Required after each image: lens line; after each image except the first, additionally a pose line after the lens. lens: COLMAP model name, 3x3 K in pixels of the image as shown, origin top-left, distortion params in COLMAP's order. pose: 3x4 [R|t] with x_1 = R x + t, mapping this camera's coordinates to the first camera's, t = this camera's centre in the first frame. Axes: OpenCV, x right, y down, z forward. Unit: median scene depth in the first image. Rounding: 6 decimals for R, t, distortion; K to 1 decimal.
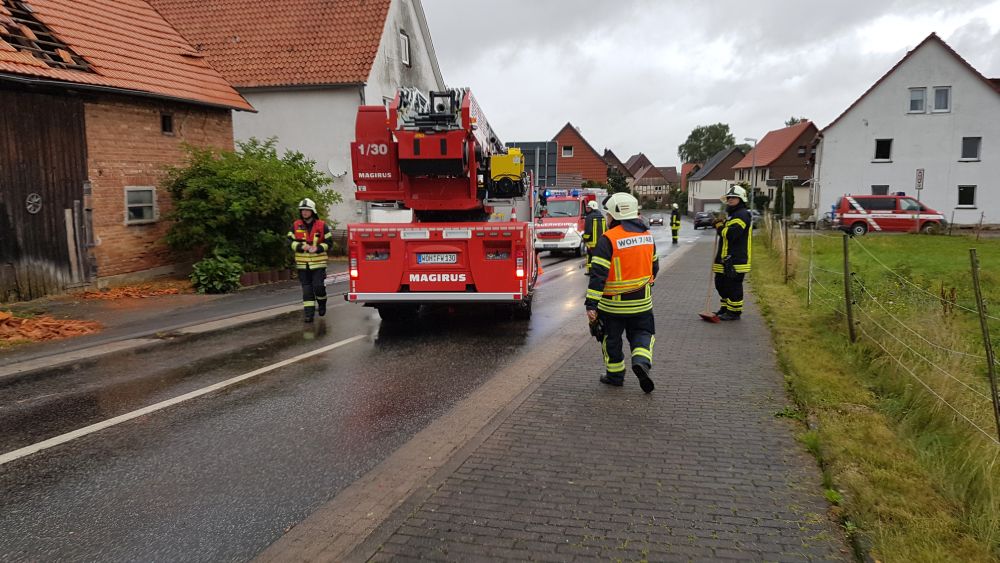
lens RADIAL K [[779.1, 0, 483.8], [0, 779.1, 299.0], [0, 0, 1]] dist [0.301536, -0.532432]
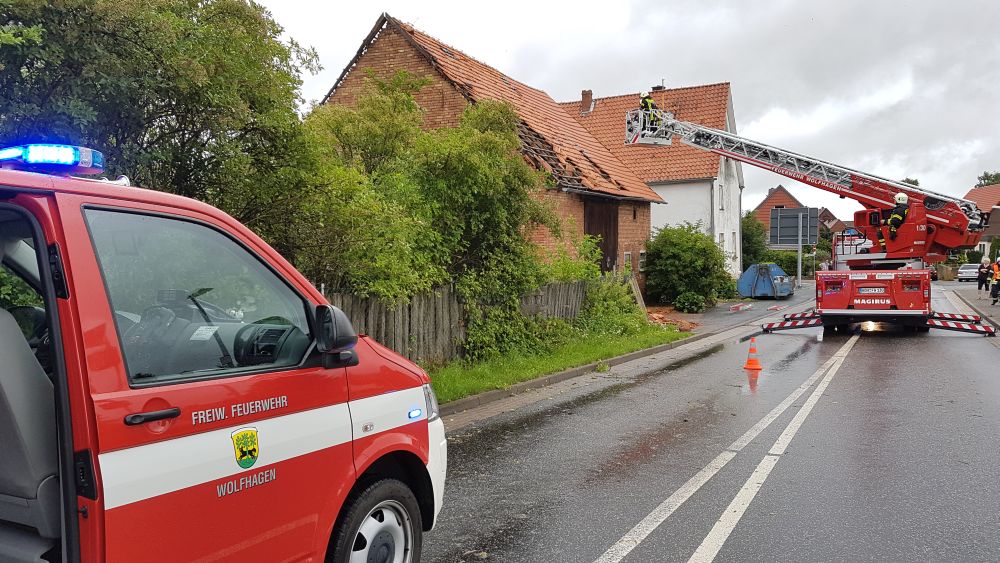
lens RADIAL K [[775.0, 0, 487.4], [0, 775.0, 281.7], [0, 0, 1]] dist [0.297194, -0.441533]
pose [[0.984596, 0.002002, -0.174833, -0.460476], [-0.017692, 0.995943, -0.088229, 0.080773], [0.173947, 0.089963, 0.980637, -0.719009]]
